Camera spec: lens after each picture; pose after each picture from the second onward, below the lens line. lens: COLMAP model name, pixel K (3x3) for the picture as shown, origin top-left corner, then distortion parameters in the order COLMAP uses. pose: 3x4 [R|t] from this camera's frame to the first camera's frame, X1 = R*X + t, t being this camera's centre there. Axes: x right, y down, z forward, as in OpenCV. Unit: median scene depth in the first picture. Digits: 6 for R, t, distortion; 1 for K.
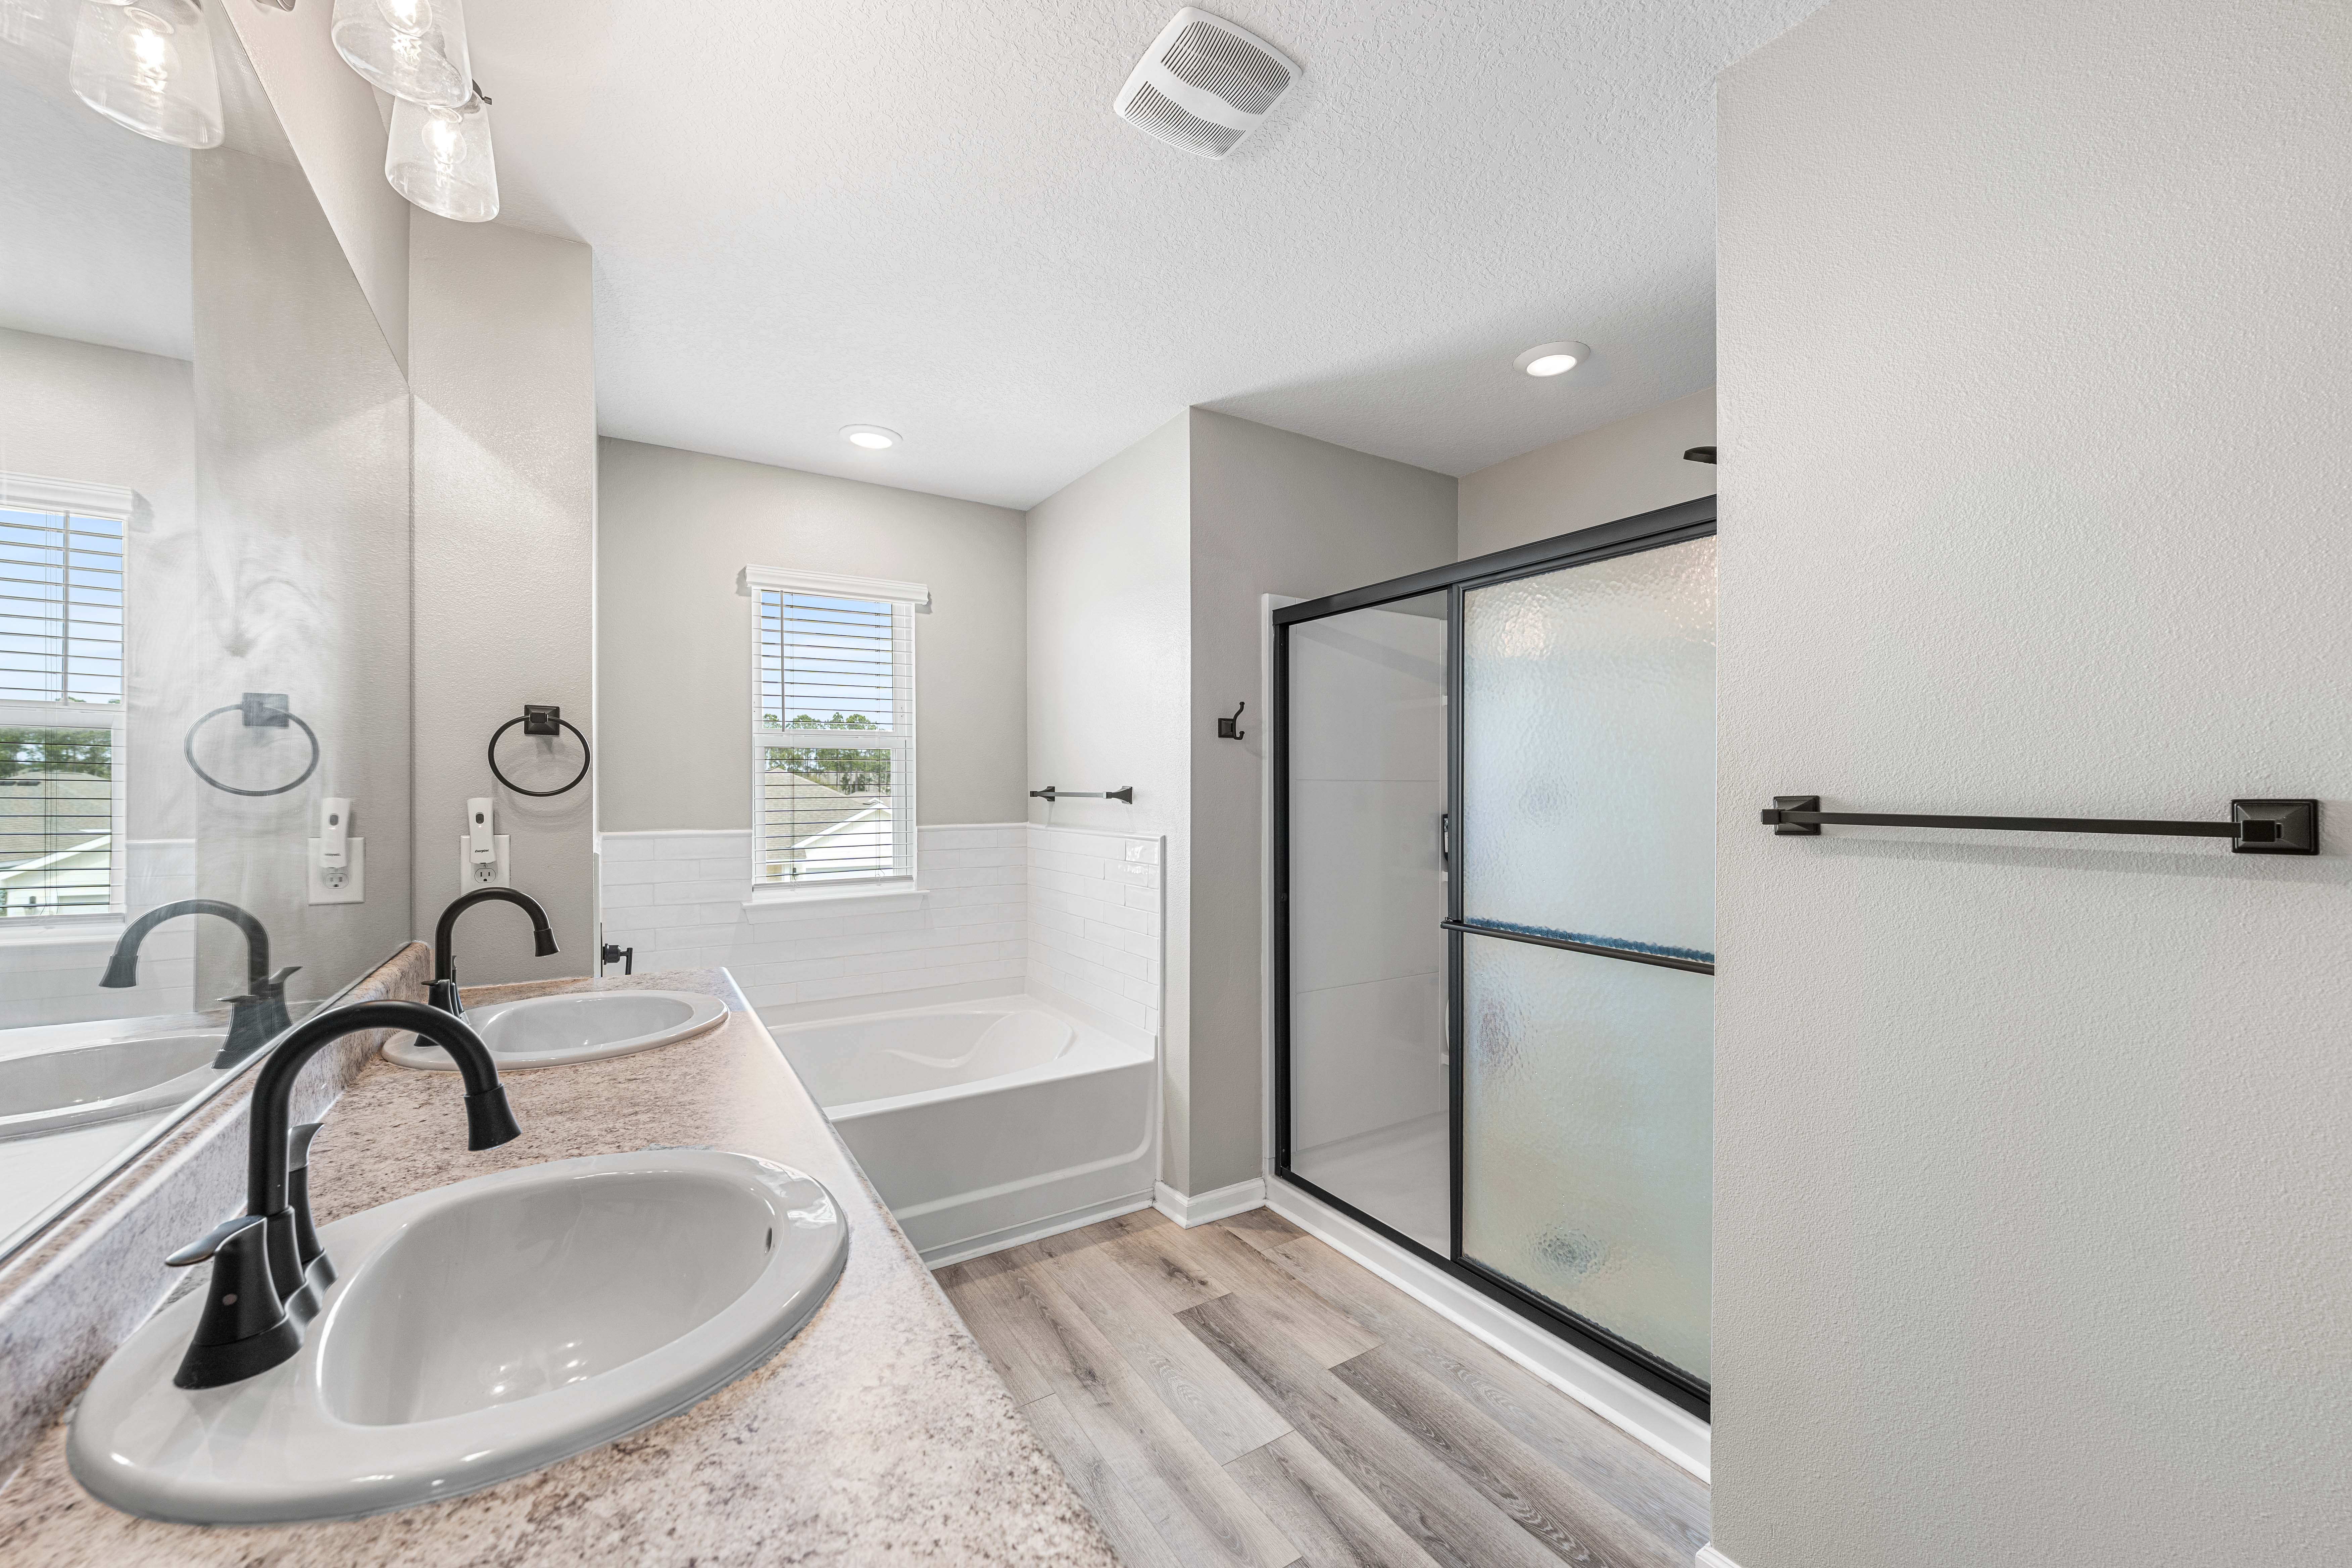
lens RADIAL K [[898.0, 0, 1167.5], [0, 898.0, 791.2], [0, 0, 1]] dist [-0.001278, -0.000088]
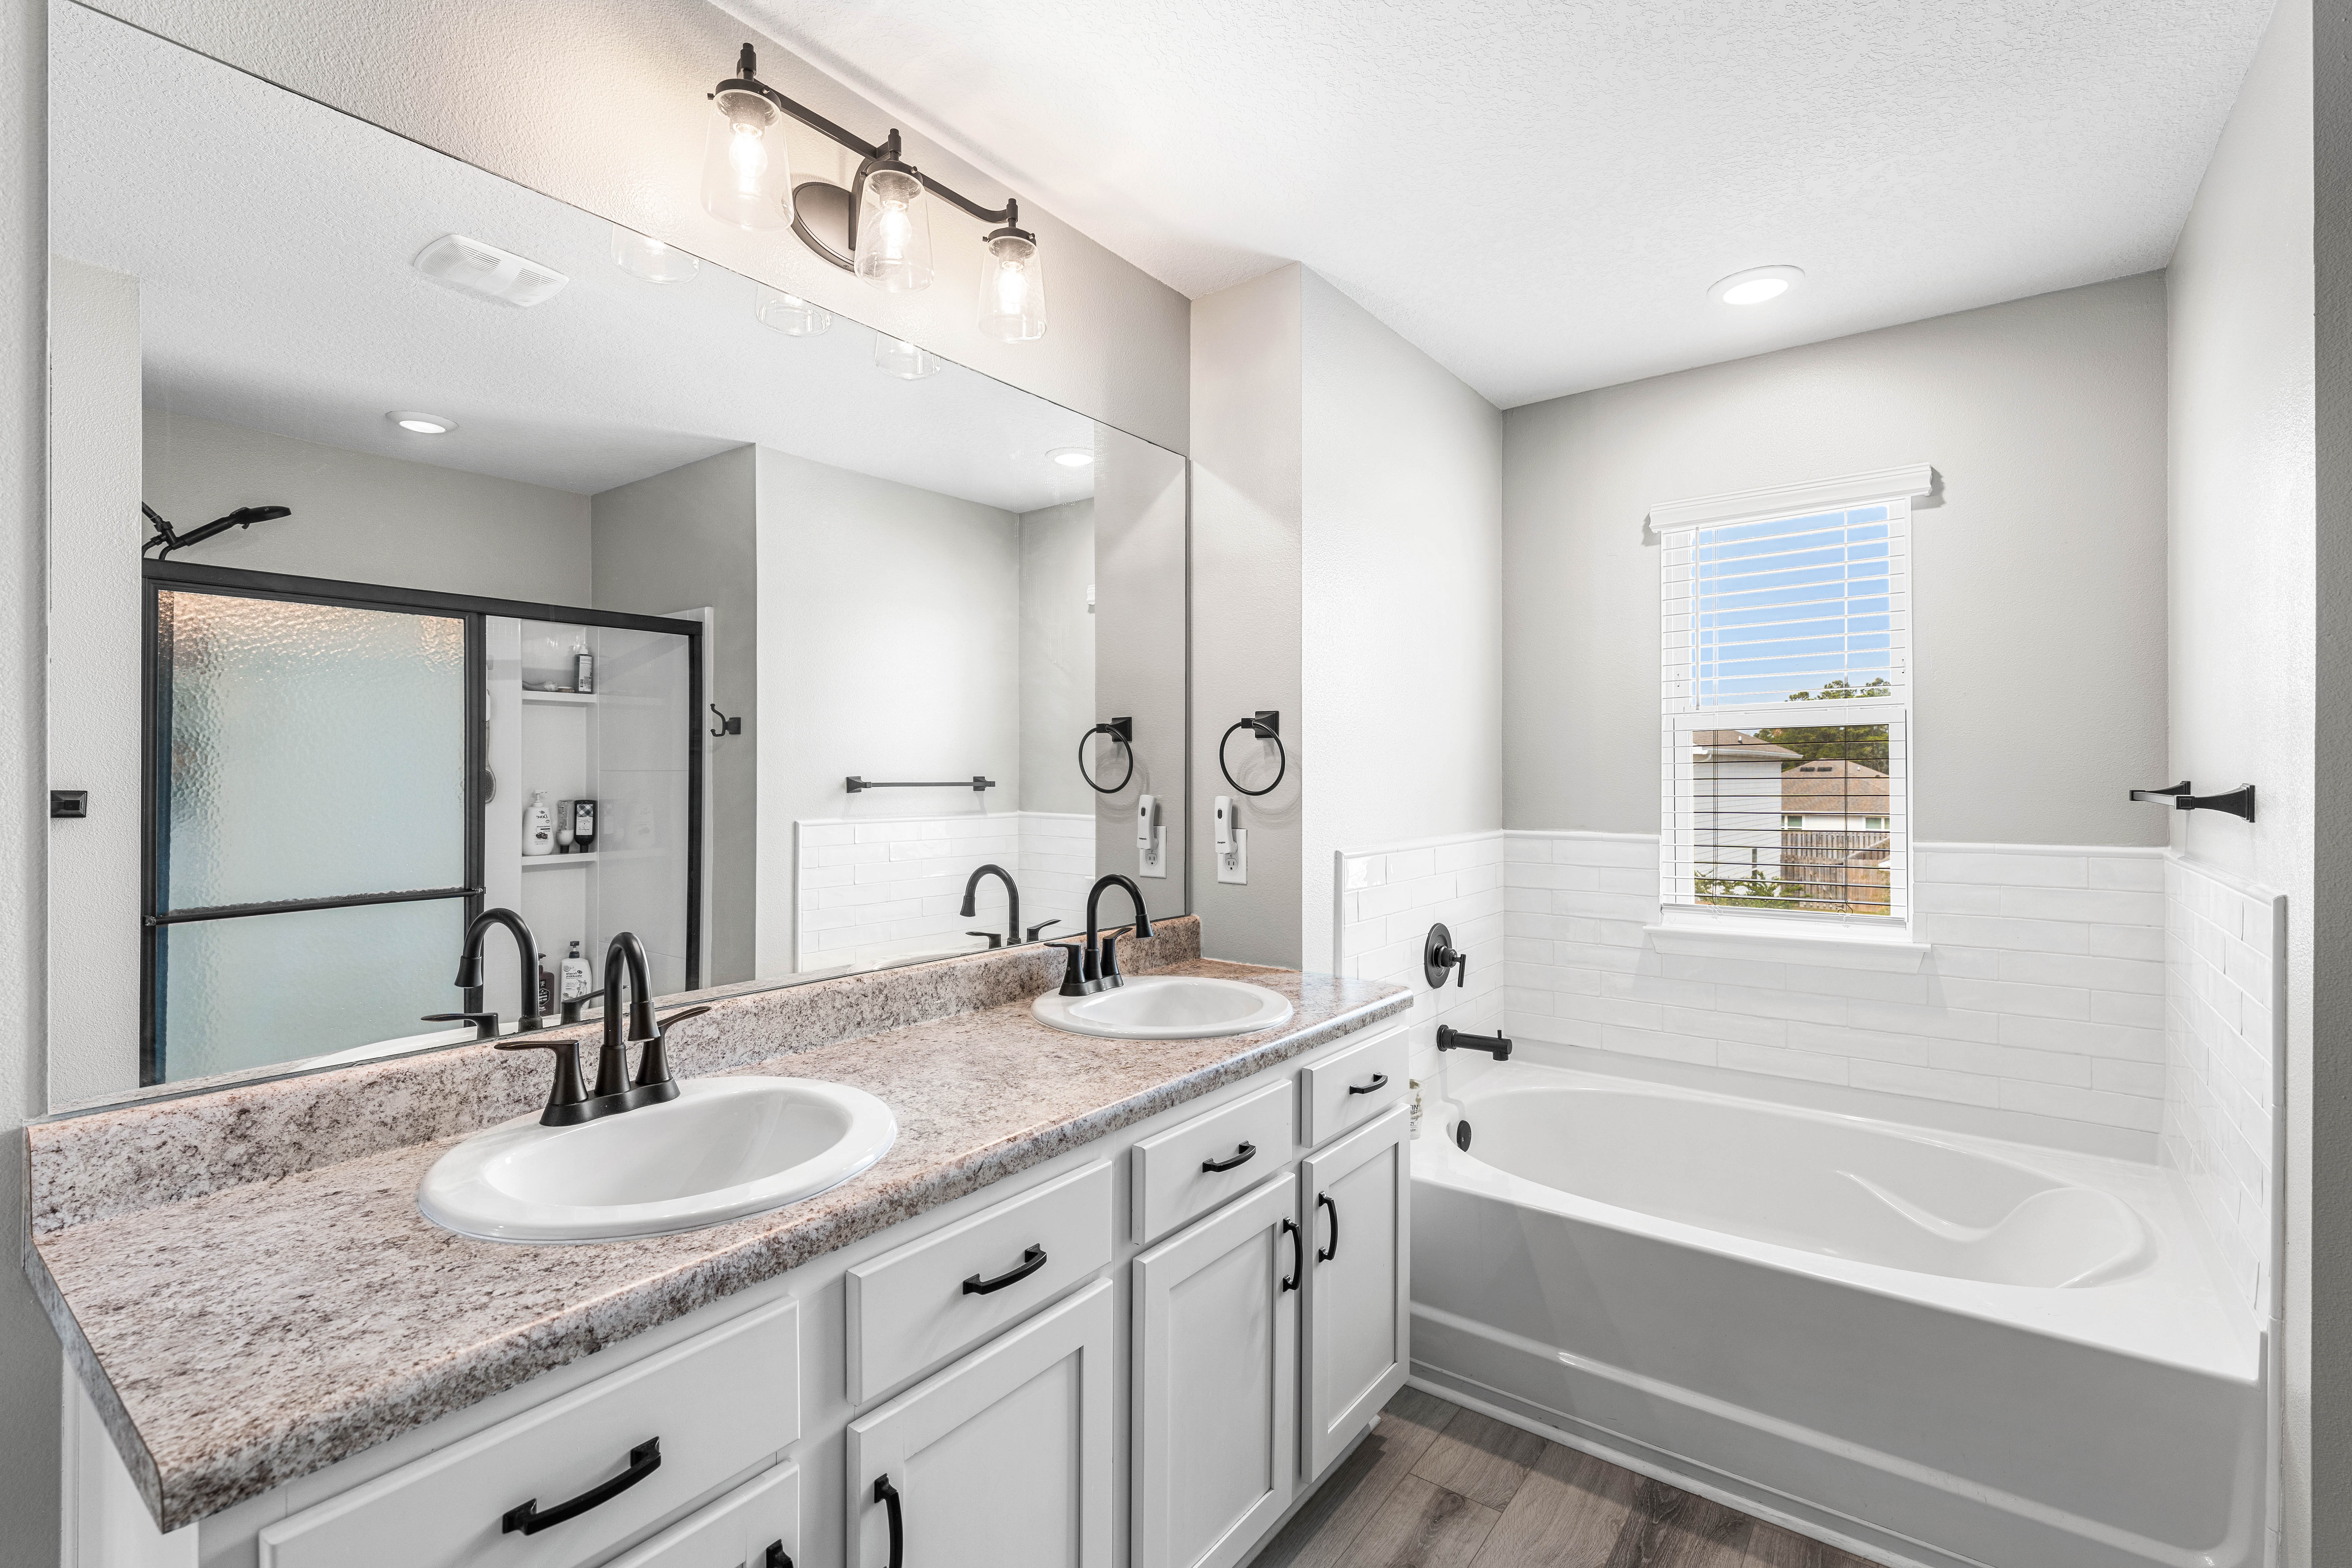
lens RADIAL K [[1063.0, 0, 1183.4], [0, 1063.0, 773.5], [0, 0, 1]] dist [0.001008, -0.000236]
pose [[0.360792, -0.002818, -0.932642, 0.458907], [0.000774, 0.999996, -0.002722, -0.016521], [0.932646, 0.000260, 0.360793, 0.450369]]
